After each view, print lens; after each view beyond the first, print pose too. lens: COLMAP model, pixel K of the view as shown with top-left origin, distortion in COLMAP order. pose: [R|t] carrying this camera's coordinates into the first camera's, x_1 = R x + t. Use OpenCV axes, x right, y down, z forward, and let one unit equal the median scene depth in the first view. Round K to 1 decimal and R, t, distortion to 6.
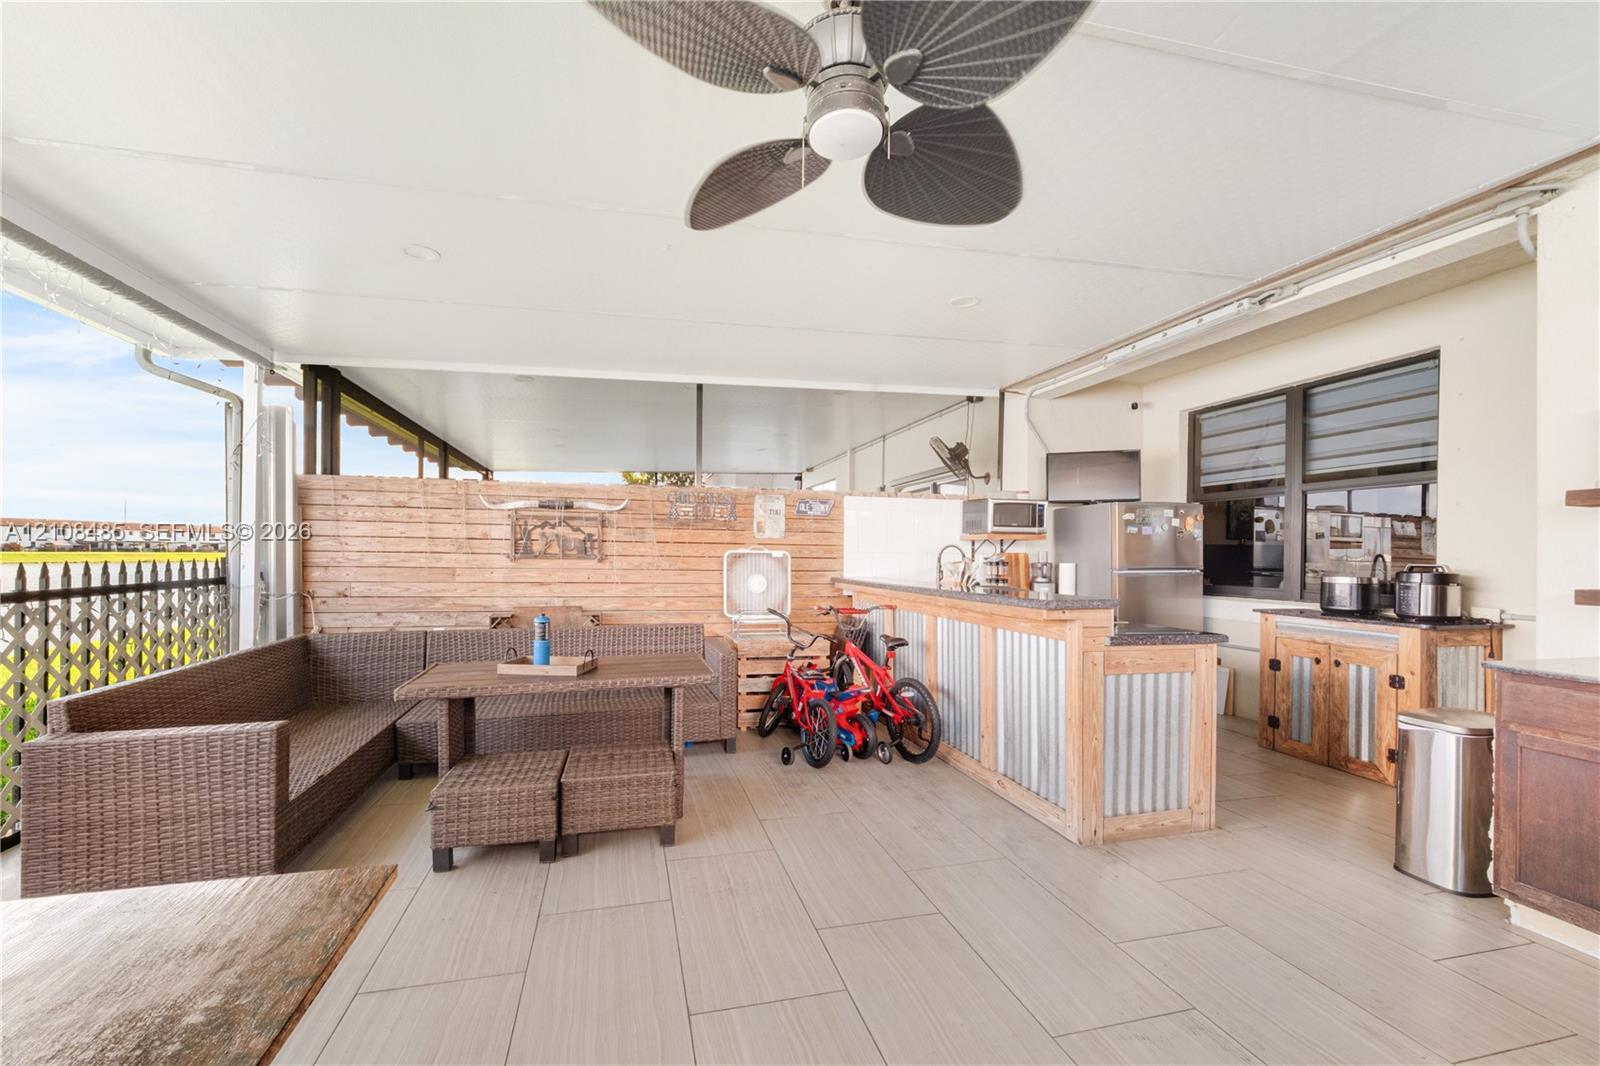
lens RADIAL K [[663.2, 0, 729.1], [0, 663.2, 557.2], [0, 0, 1]] dist [0.001840, -0.000746]
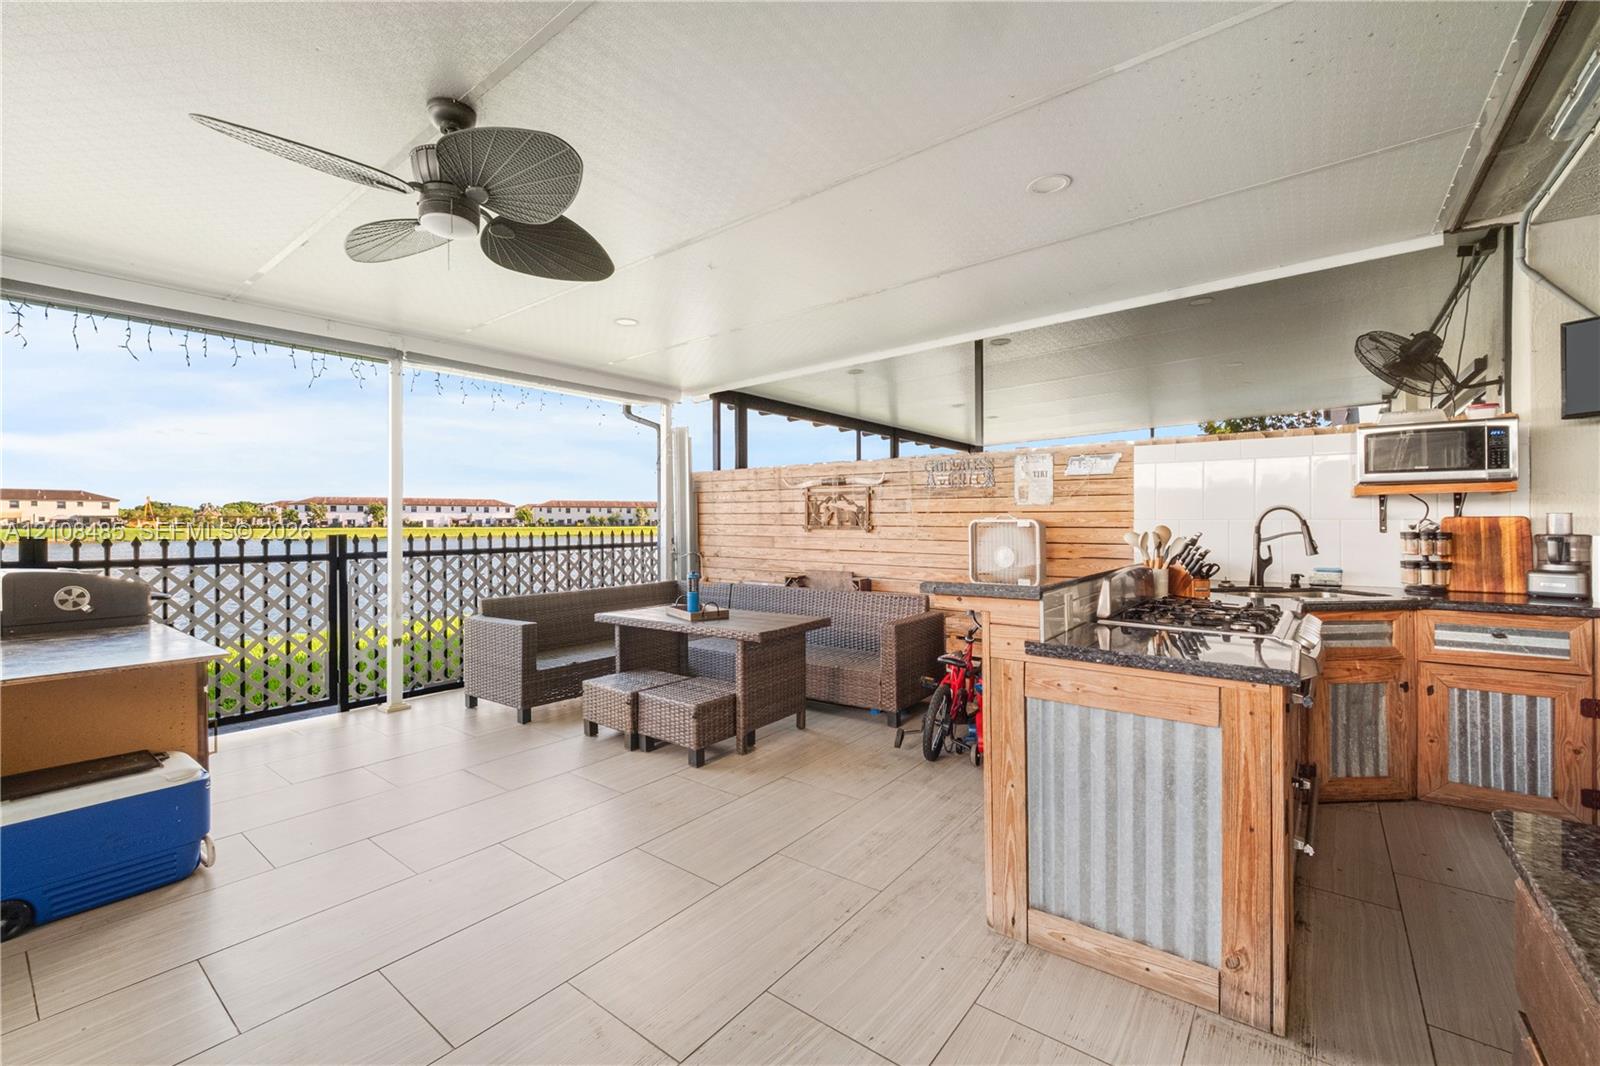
lens RADIAL K [[663.2, 0, 792.8], [0, 663.2, 528.5], [0, 0, 1]] dist [0.001840, -0.000746]
pose [[0.620267, -0.003440, -0.784383, 0.584763], [0.003748, 0.999992, -0.001422, 0.002544], [0.784382, -0.002058, 0.620275, 0.237477]]
